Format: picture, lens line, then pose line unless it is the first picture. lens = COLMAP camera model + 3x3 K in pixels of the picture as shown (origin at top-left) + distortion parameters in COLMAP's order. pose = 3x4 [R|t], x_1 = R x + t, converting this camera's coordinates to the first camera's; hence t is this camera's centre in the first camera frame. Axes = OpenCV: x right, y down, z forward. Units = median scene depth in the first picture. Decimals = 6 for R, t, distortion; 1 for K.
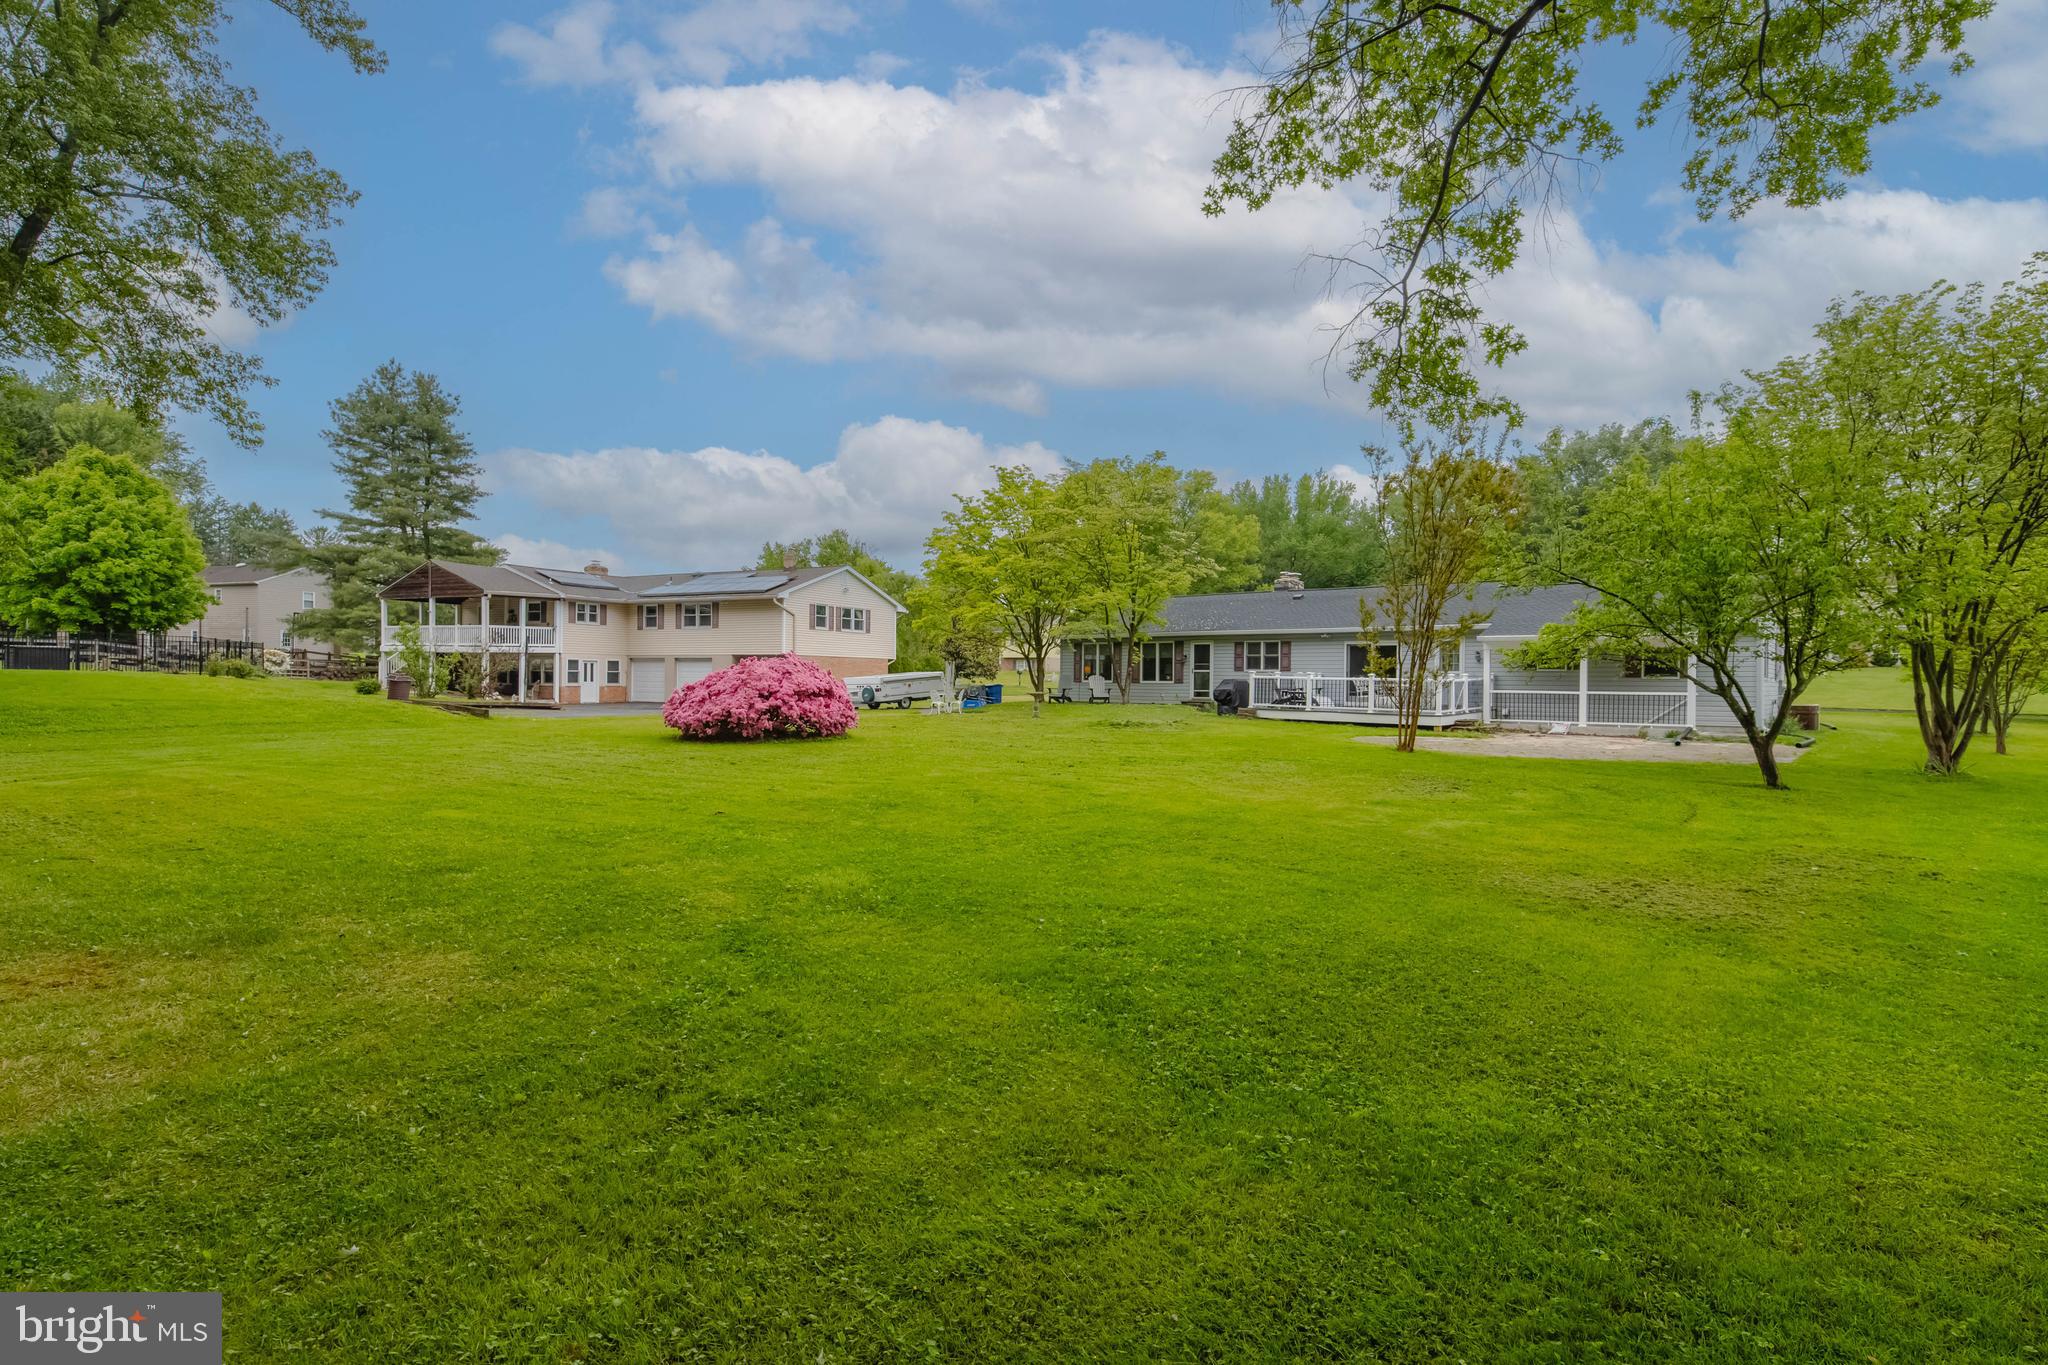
lens RADIAL K [[1033.6, 0, 1024.0], [0, 1033.6, 682.5], [0, 0, 1]] dist [0.000557, 0.000058]
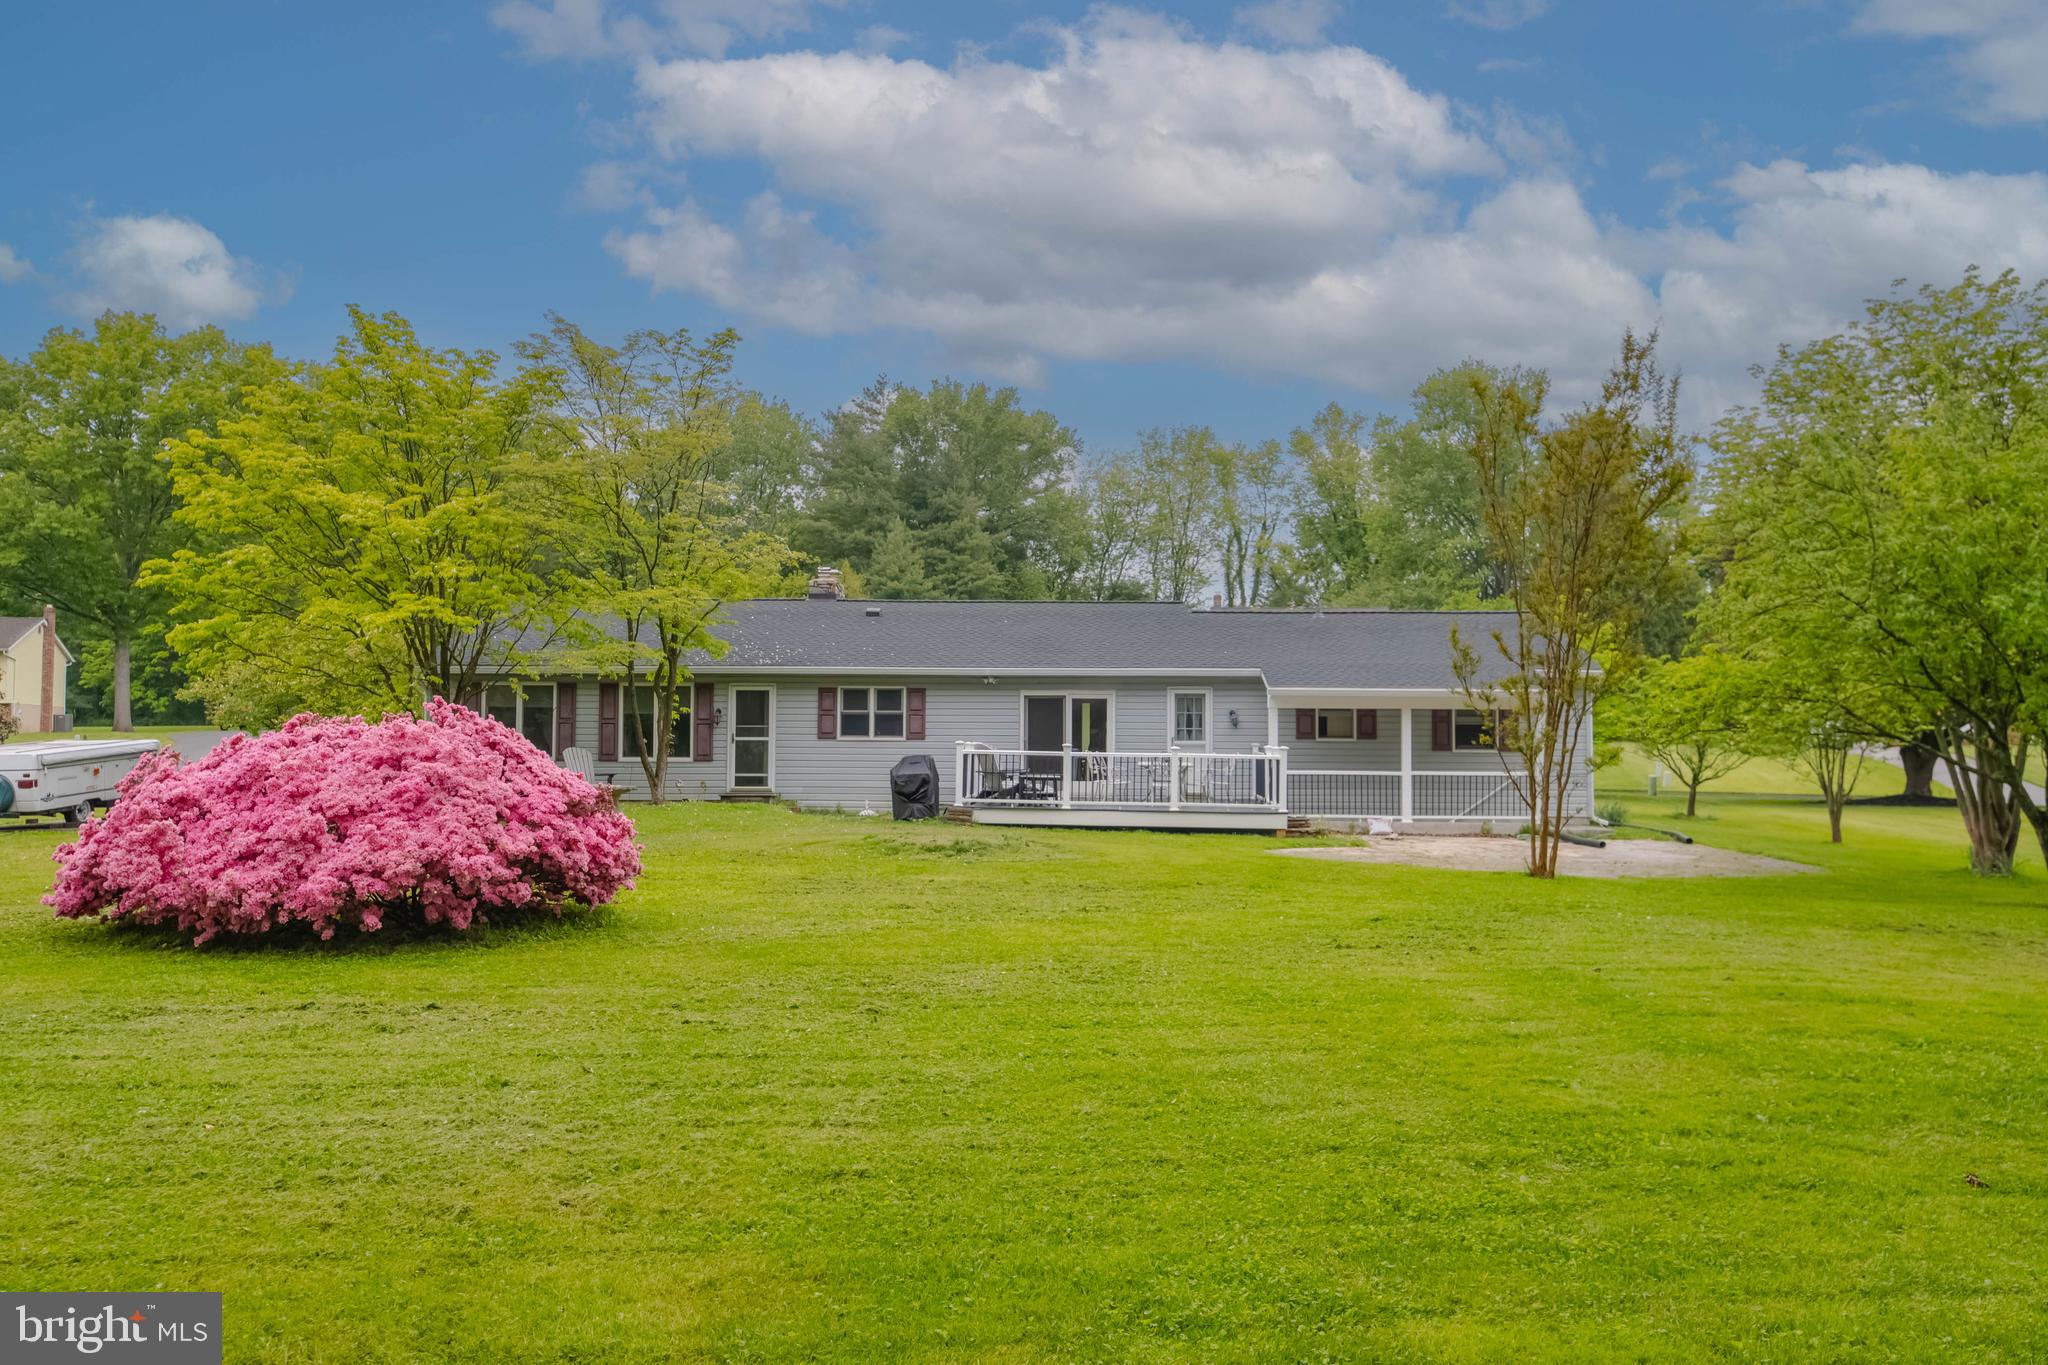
lens RADIAL K [[1678.0, 0, 1024.0], [0, 1678.0, 682.5], [0, 0, 1]] dist [0.043186, 0.001298]
pose [[0.787346, 0.019238, 0.616211, -0.274613], [0.003826, 0.999341, -0.036088, -0.008560], [-0.616500, 0.030772, 0.786754, 0.213563]]
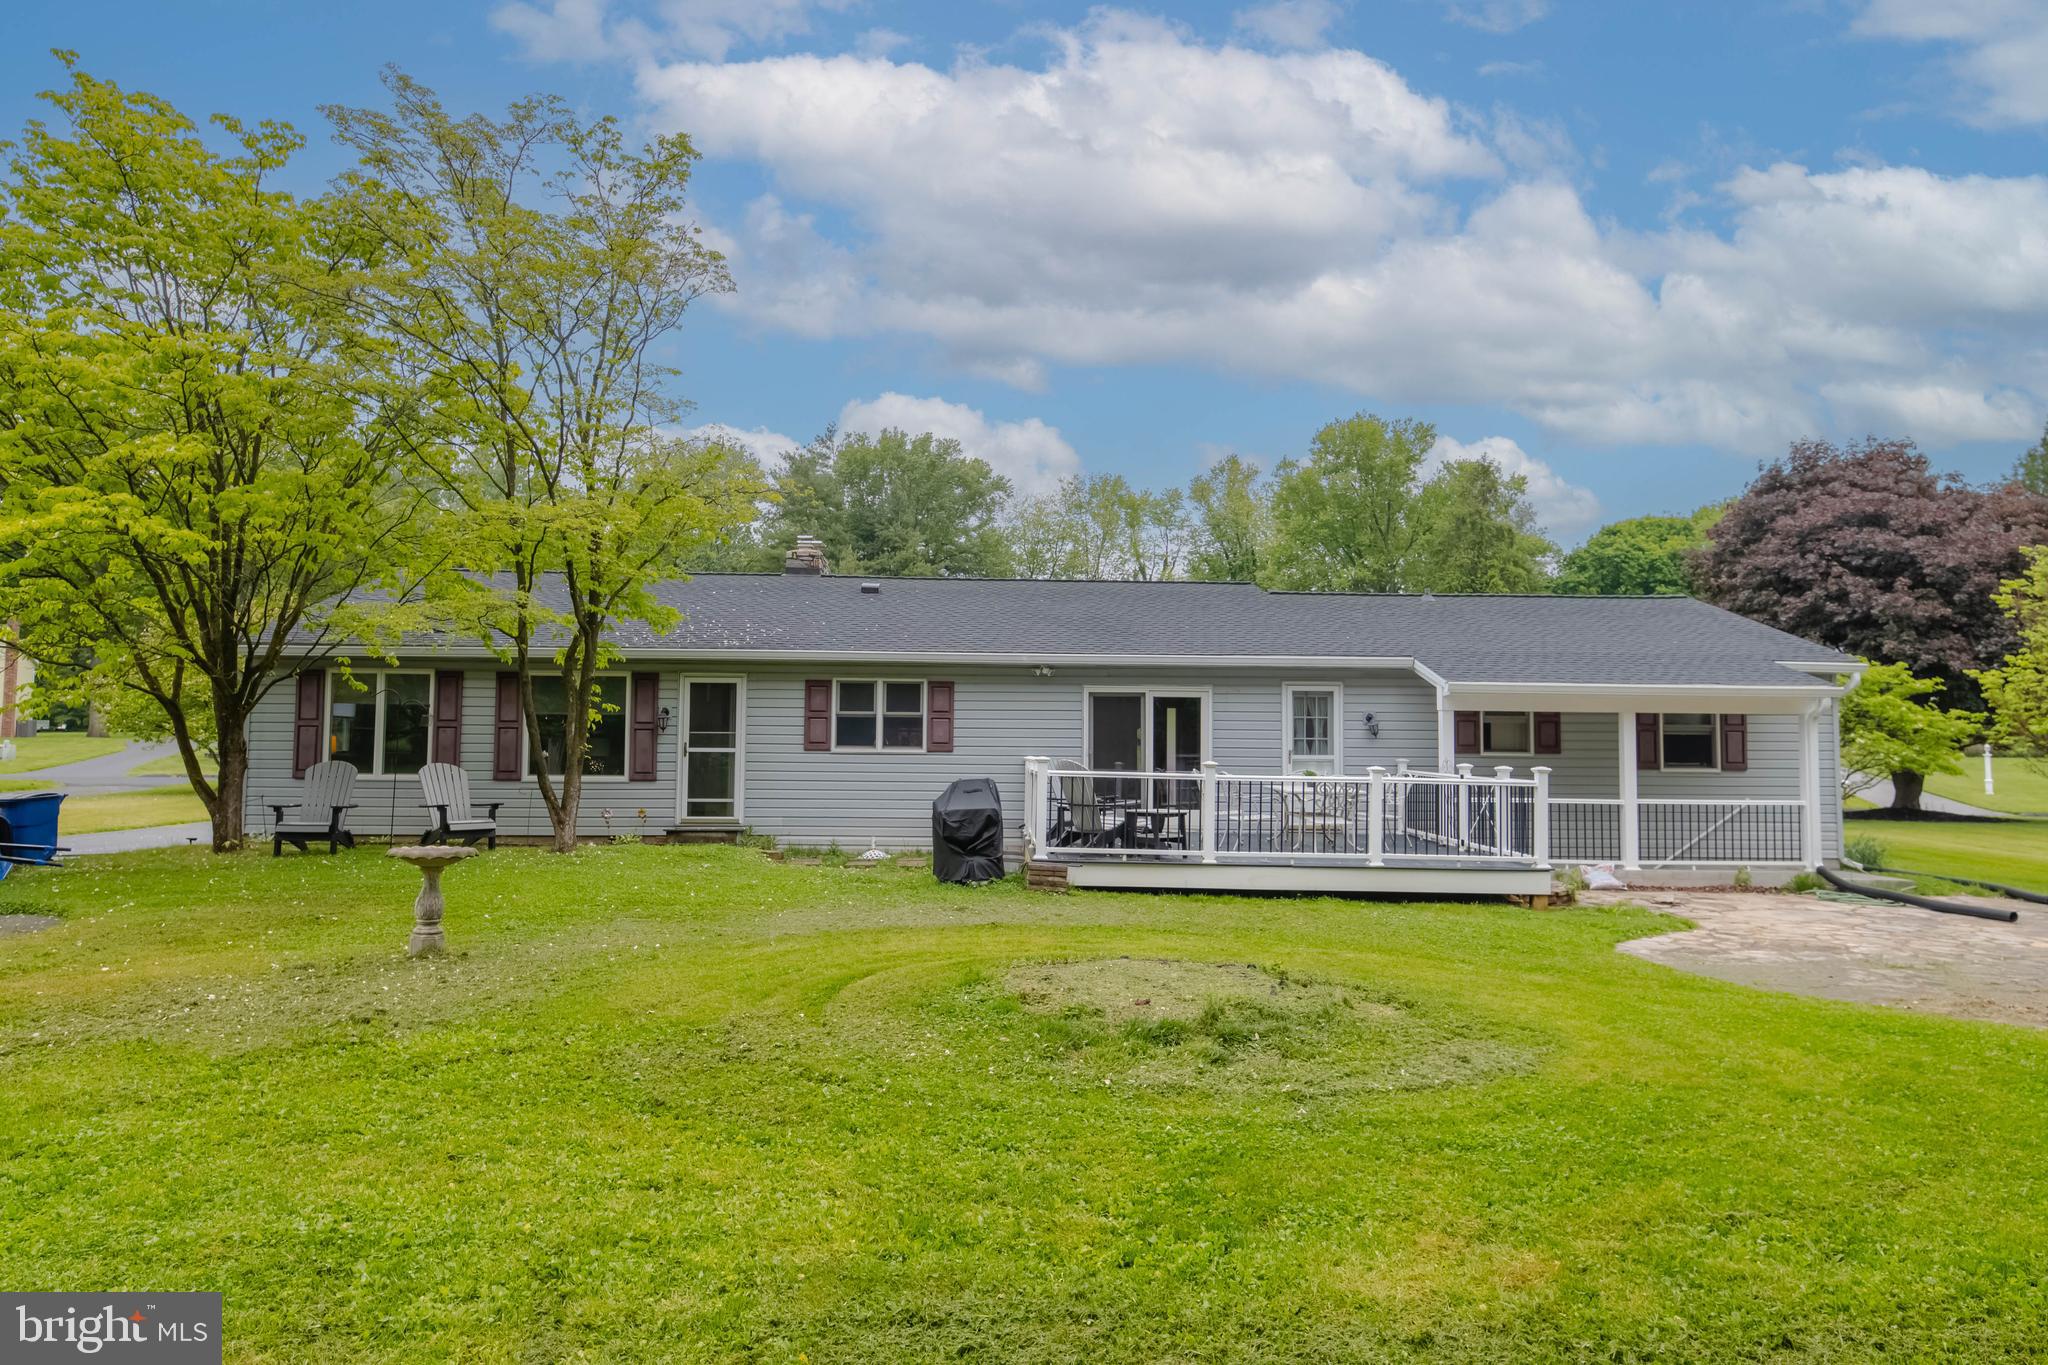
lens RADIAL K [[1300.7, 0, 1024.0], [0, 1300.7, 682.5], [0, 0, 1]] dist [0.025478, -0.000348]
pose [[0.740524, 0.033795, 0.671180, -0.077928], [0.000230, 0.998722, -0.050541, -0.012180], [-0.672030, 0.037581, 0.739570, 0.568317]]
